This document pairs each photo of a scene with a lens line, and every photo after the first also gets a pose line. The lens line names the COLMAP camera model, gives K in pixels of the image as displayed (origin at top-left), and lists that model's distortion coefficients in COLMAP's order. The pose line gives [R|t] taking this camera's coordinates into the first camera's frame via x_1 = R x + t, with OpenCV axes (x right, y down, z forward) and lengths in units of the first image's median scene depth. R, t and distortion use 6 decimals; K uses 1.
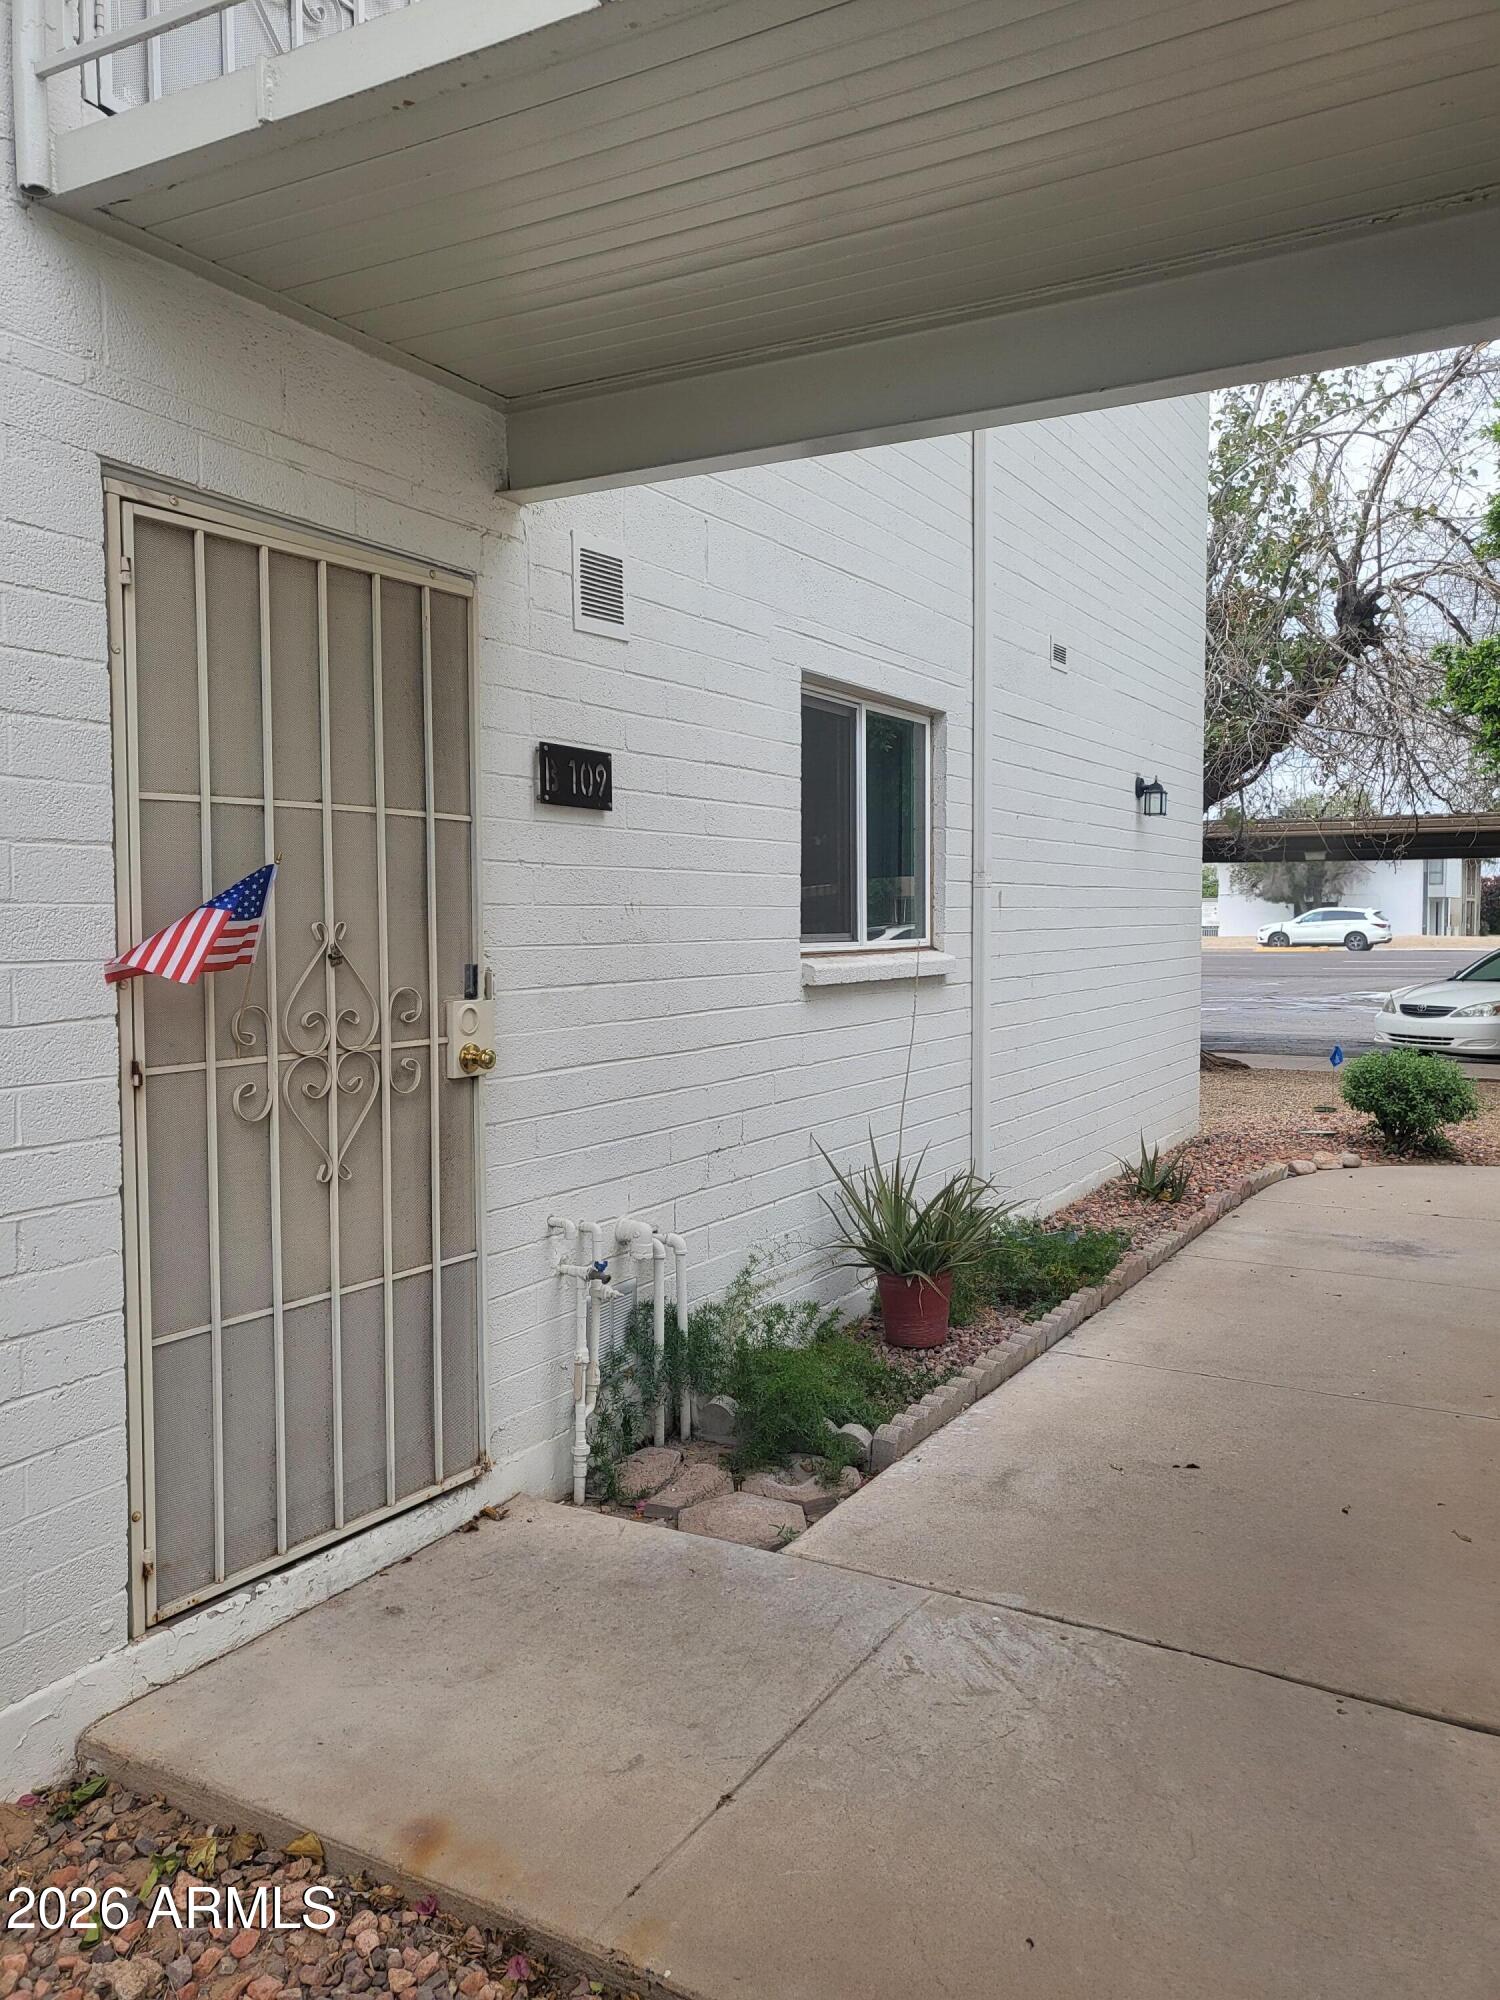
lens RADIAL K [[1513.6, 0, 743.2], [0, 1513.6, 992.0], [0, 0, 1]] dist [-0.021534, 0.097639]
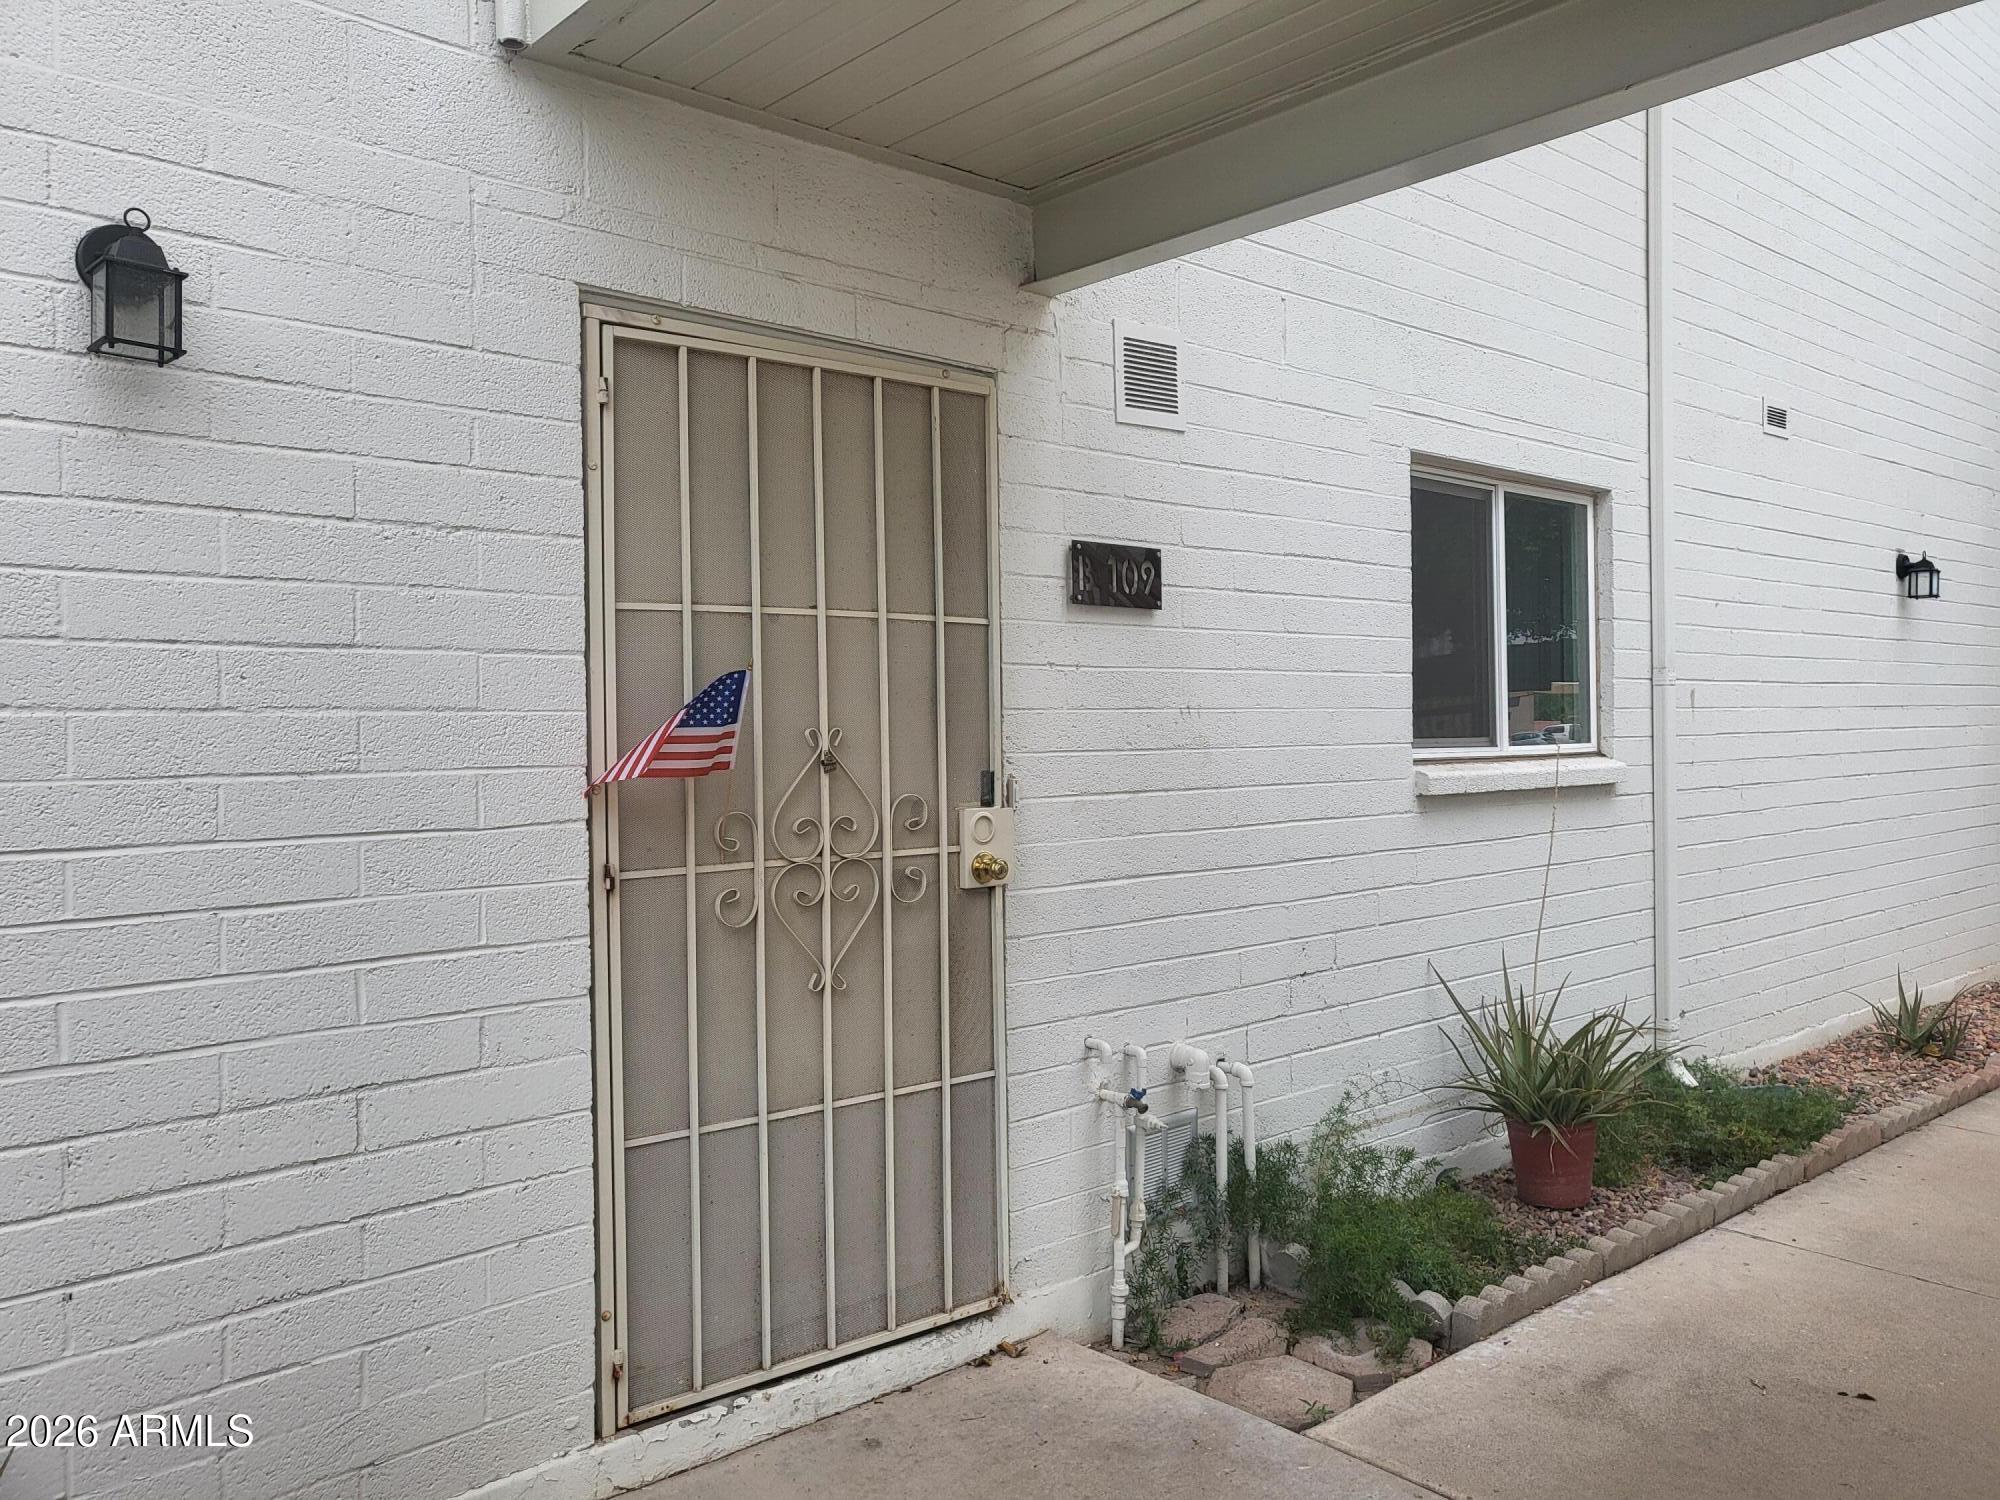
lens RADIAL K [[1513.6, 0, 1042.6], [0, 1513.6, 743.1], [0, 0, 1]] dist [-0.021534, 0.097639]
pose [[0.951842, -0.006132, -0.306529, 0.150633], [-0.005817, 0.999259, -0.038054, 0.000502], [0.306535, 0.038004, 0.951100, 0.090961]]
